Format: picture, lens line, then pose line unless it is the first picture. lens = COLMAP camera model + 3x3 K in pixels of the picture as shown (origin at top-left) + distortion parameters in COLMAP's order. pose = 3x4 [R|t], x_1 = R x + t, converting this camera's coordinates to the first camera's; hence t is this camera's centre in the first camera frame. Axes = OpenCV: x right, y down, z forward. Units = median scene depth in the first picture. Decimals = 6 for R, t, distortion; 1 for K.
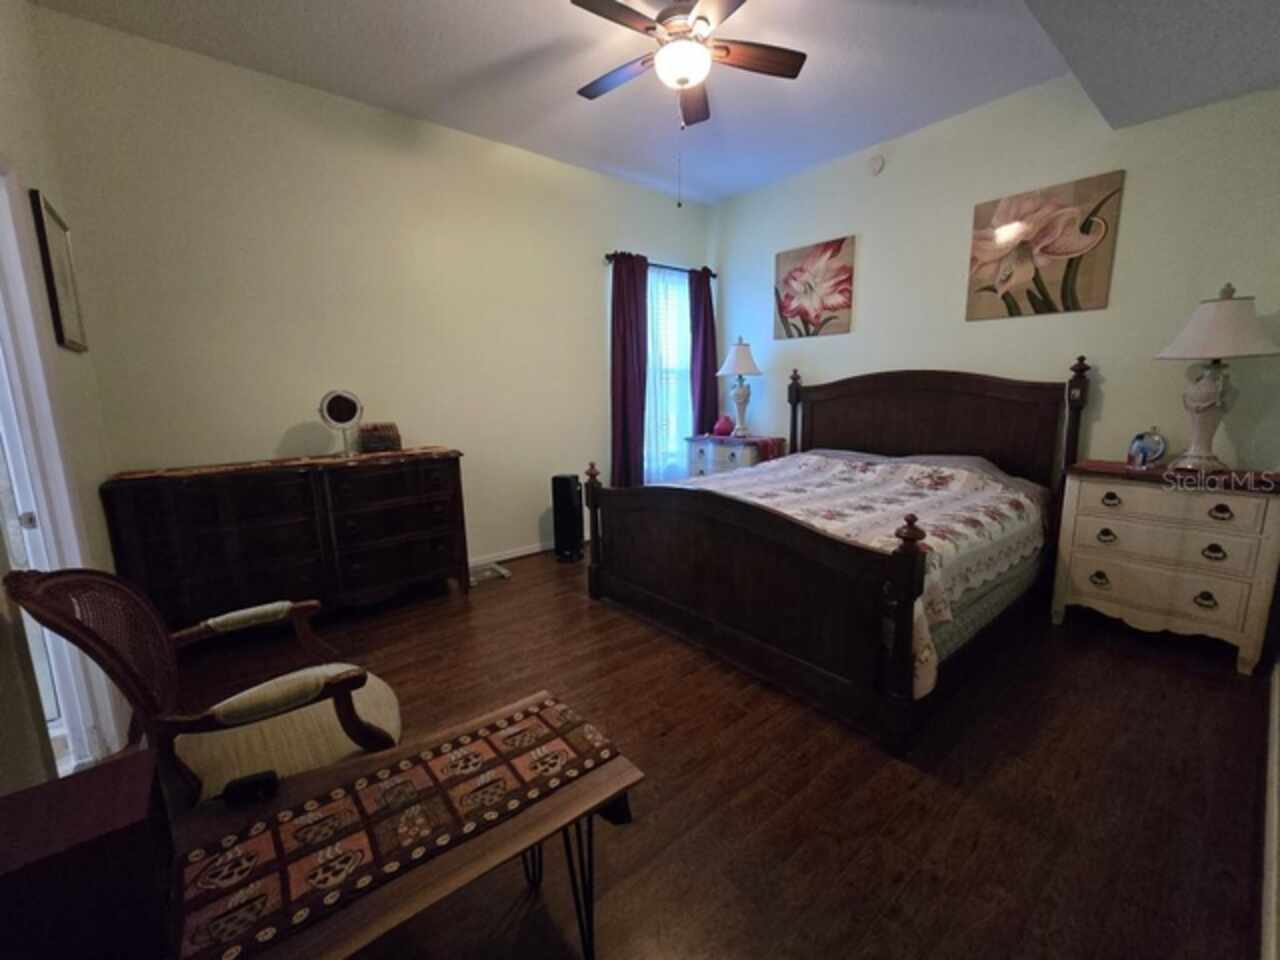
lens RADIAL K [[523.0, 0, 645.1], [0, 523.0, 476.2], [0, 0, 1]] dist [-0.001973, -0.000496]
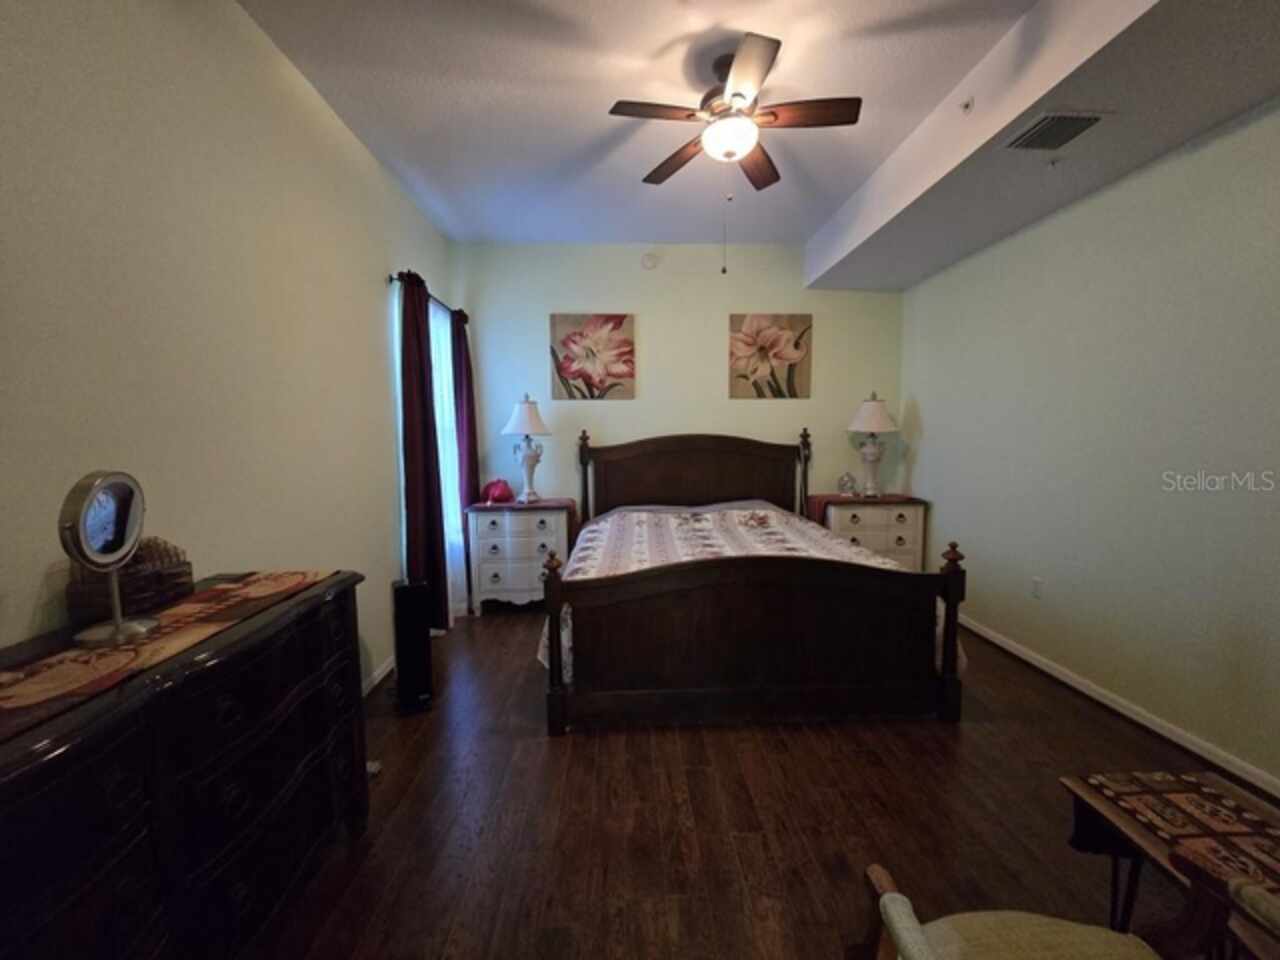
lens RADIAL K [[523.0, 0, 643.3], [0, 523.0, 477.3], [0, 0, 1]] dist [-0.001973, -0.000496]
pose [[0.606800, -0.054438, 0.792988, -0.595607], [0.130885, 0.990877, -0.032130, -0.089311], [-0.784005, 0.123287, 0.608389, 0.409494]]
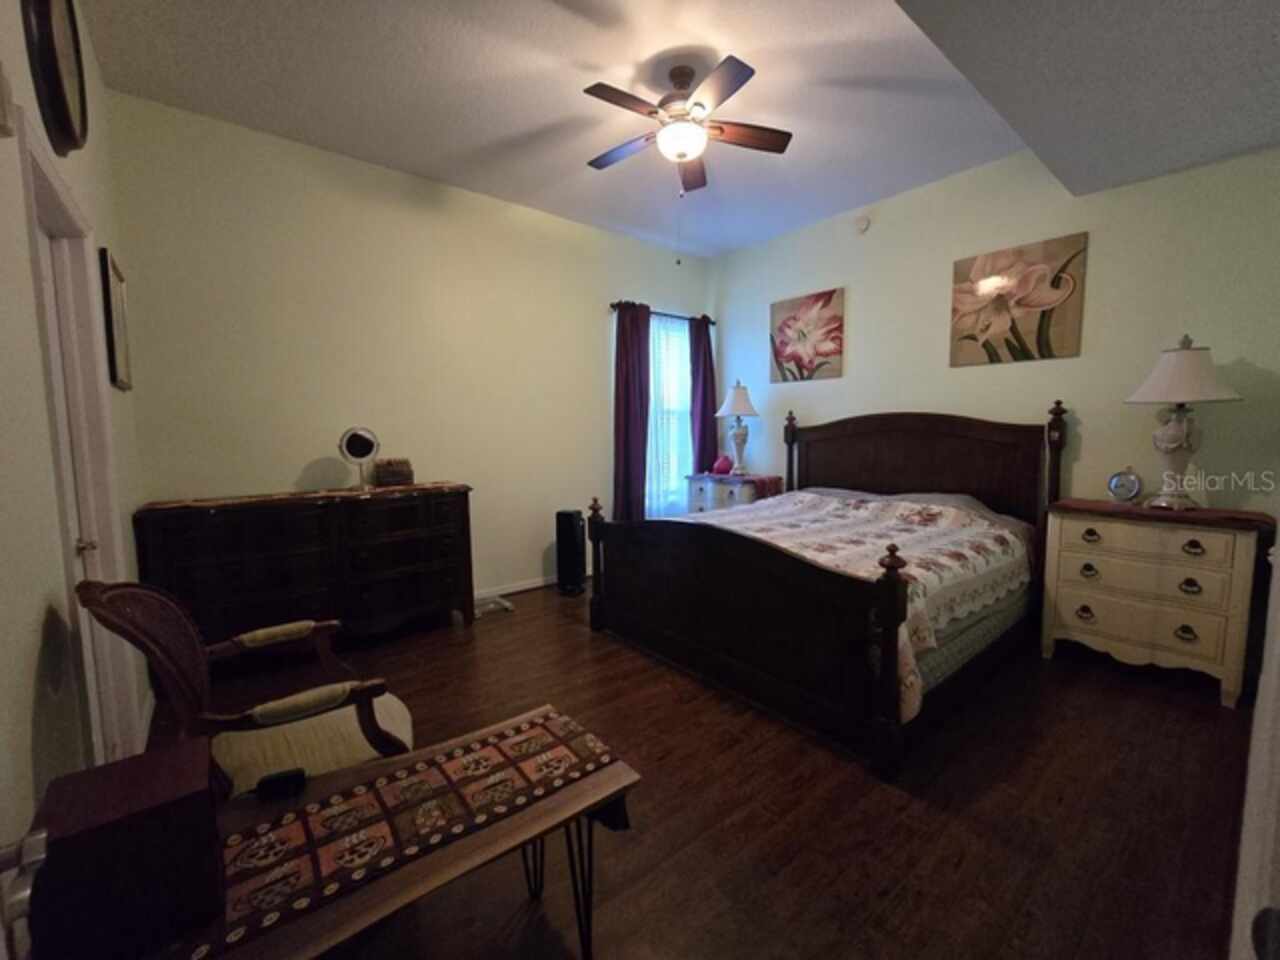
lens RADIAL K [[523.0, 0, 644.0], [0, 523.0, 475.0], [0, 0, 1]] dist [-0.001973, -0.000496]
pose [[0.999951, 0.007347, -0.006616, 0.002523], [-0.007847, 0.996844, -0.078999, 0.010345], [0.006015, 0.079047, 0.996853, -0.044568]]
